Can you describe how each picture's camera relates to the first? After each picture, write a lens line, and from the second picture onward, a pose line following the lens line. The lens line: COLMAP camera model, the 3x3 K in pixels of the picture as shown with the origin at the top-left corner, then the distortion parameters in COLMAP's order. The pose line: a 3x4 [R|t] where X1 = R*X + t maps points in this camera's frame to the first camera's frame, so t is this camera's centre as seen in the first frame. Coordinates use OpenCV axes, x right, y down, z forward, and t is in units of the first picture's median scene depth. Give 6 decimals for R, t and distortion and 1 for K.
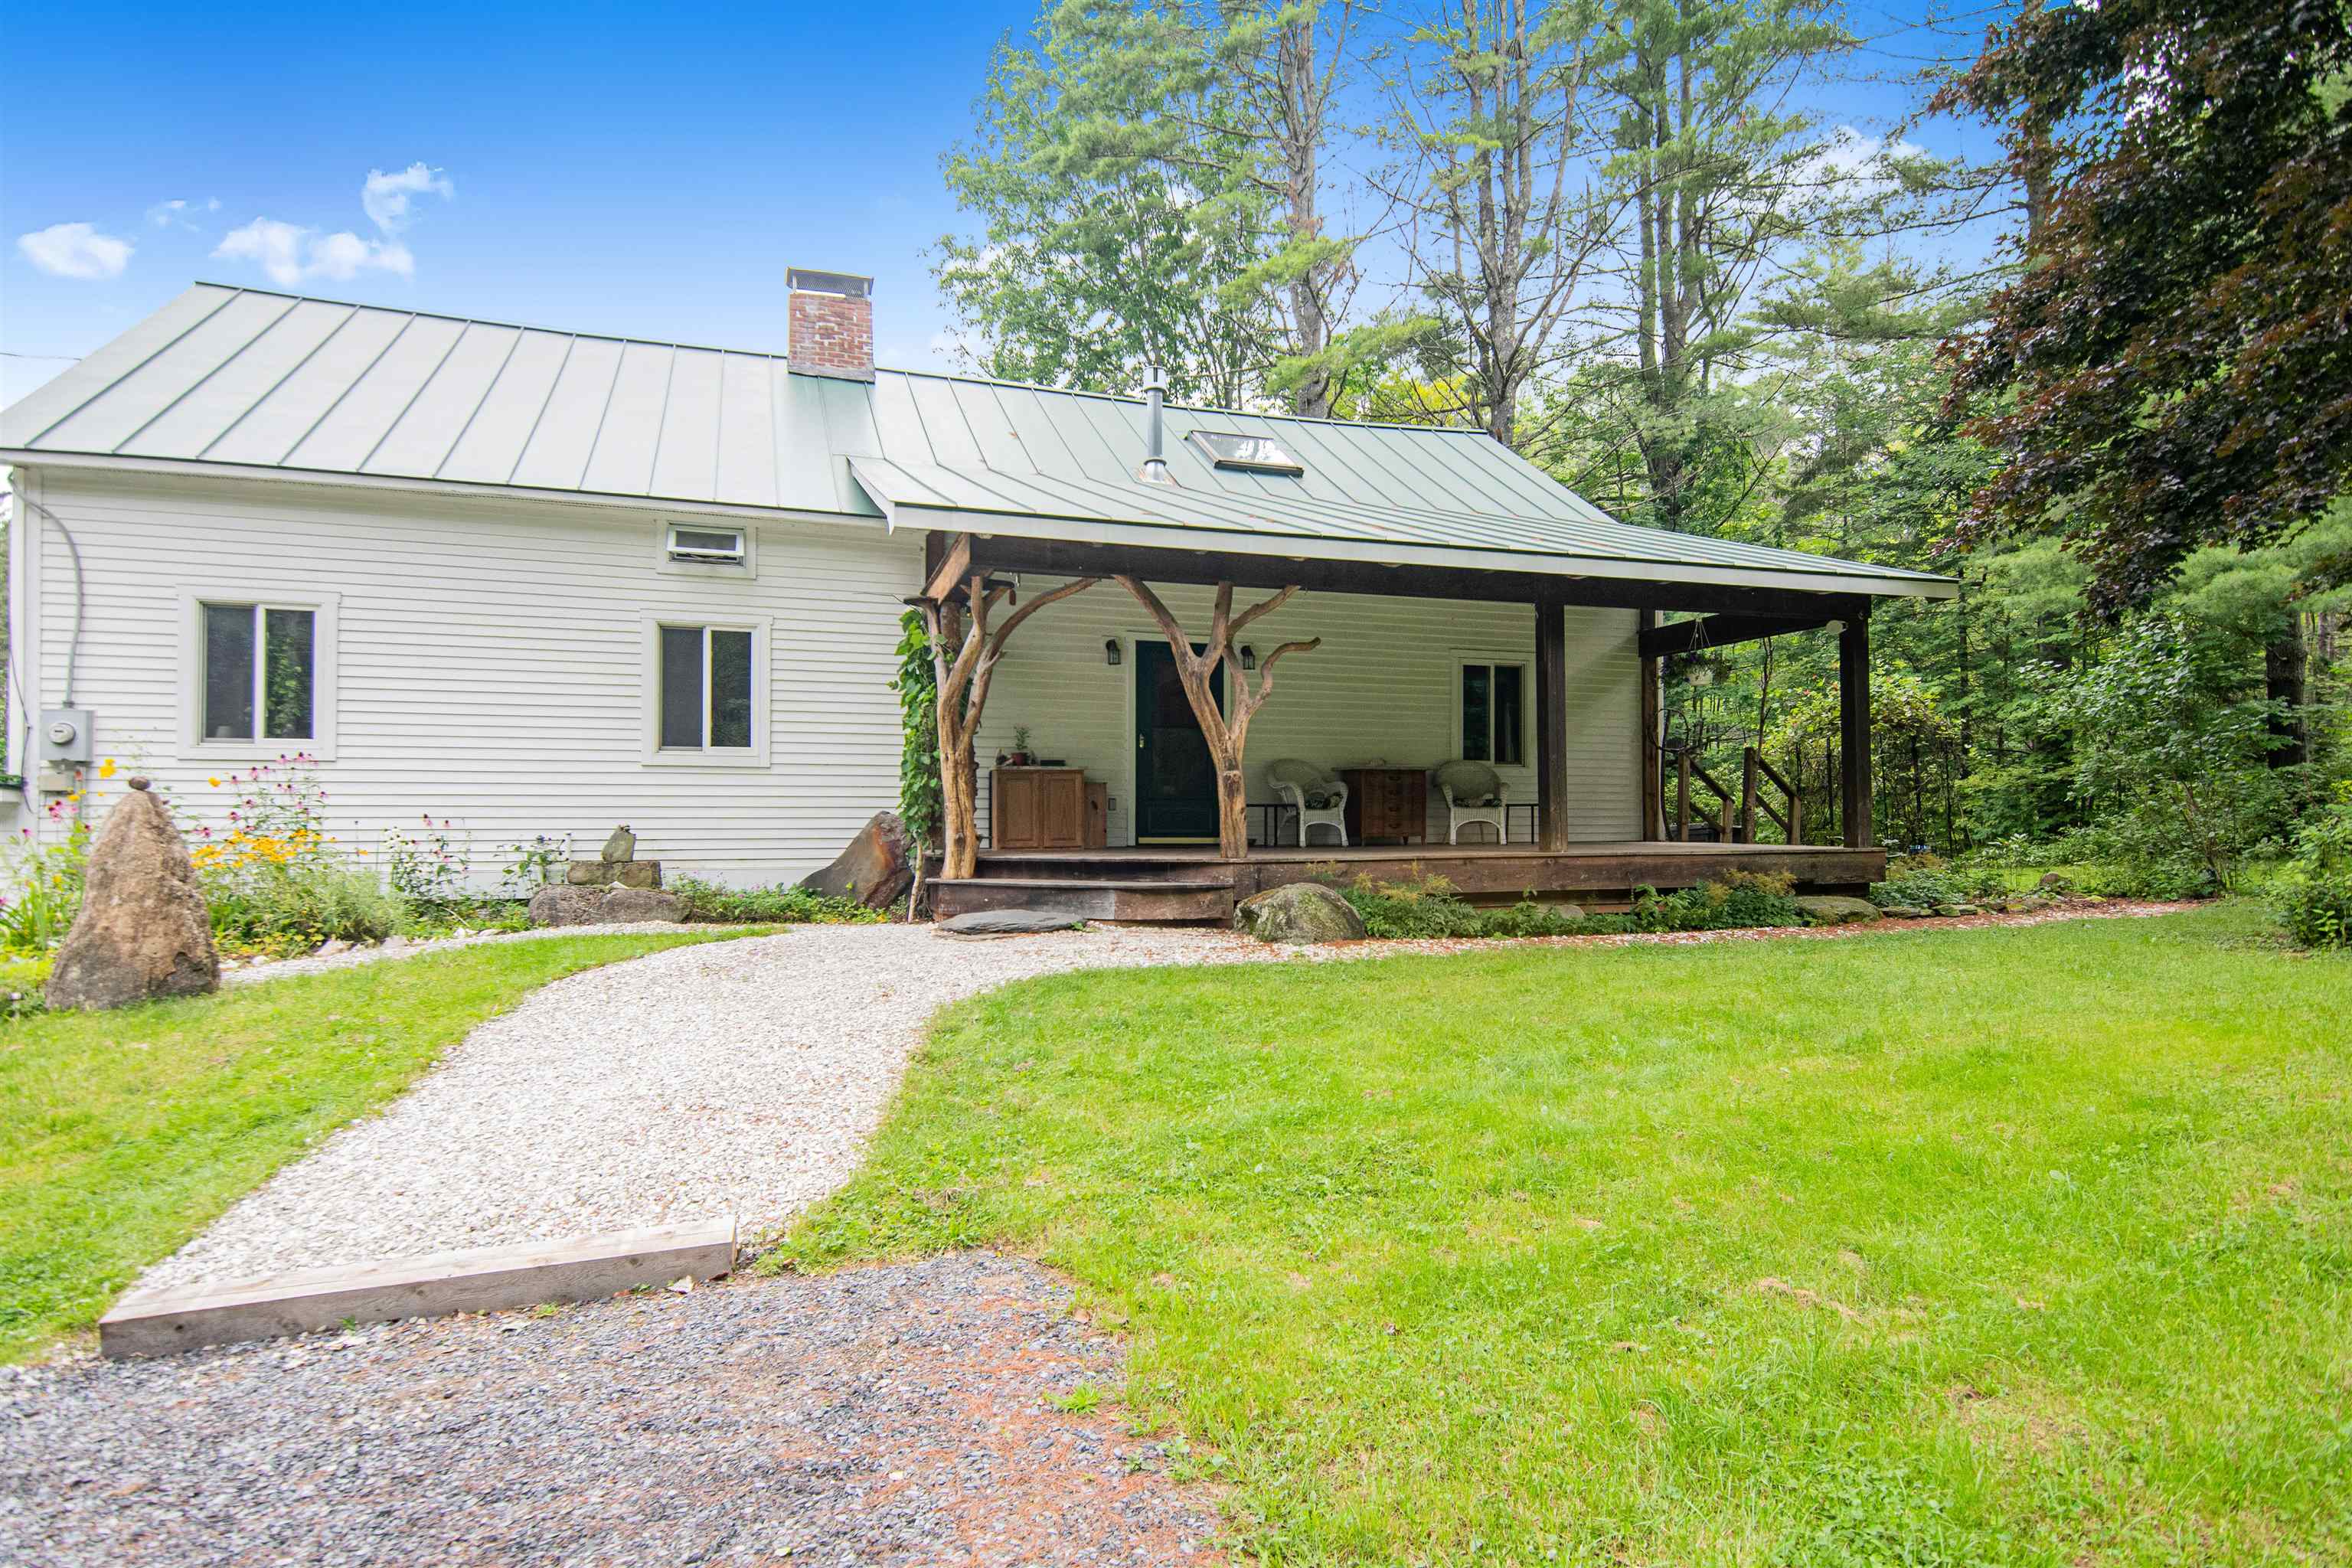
lens RADIAL K [[1227.4, 0, 1174.0], [0, 1227.4, 801.8], [0, 0, 1]] dist [-0.006477, -0.001039]
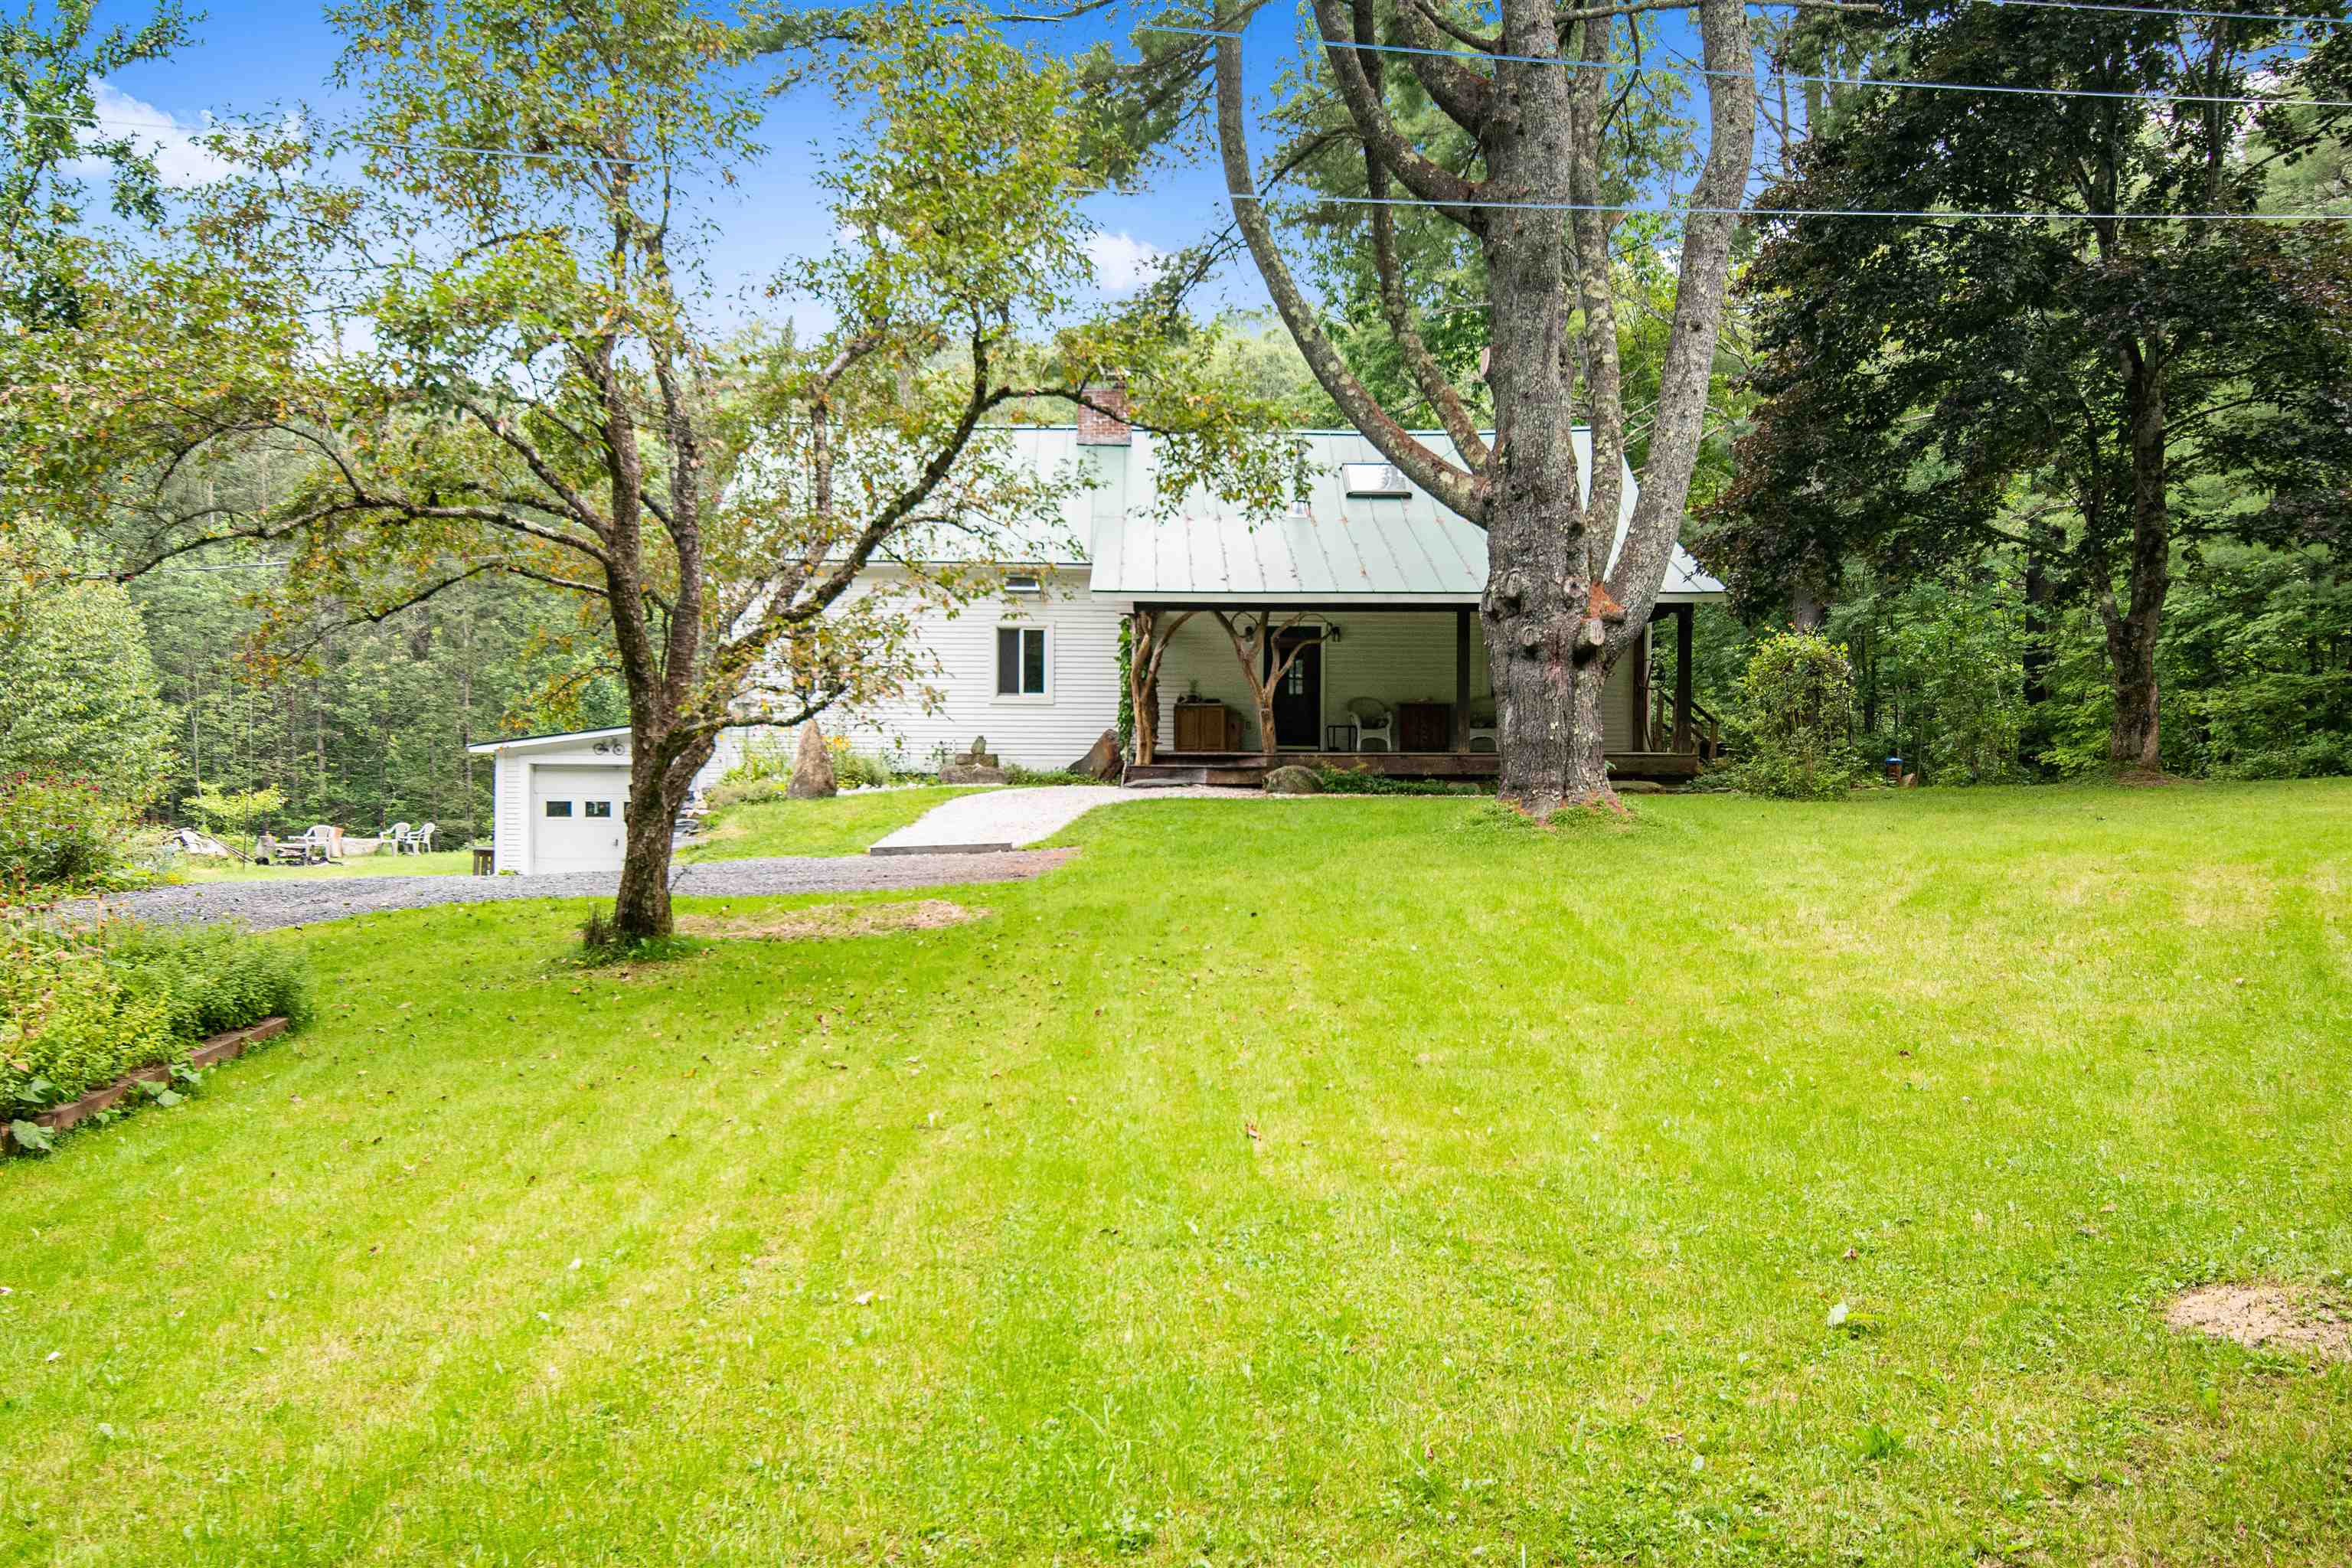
lens RADIAL K [[2034.6, 0, 1175.8], [0, 2034.6, 778.2], [0, 0, 1]] dist [0.007097, 0.000296]
pose [[0.950465, 0.011689, -0.310613, 0.835172], [-0.003131, 0.999602, 0.028036, -0.004255], [0.310817, -0.025674, 0.950123, -1.939407]]
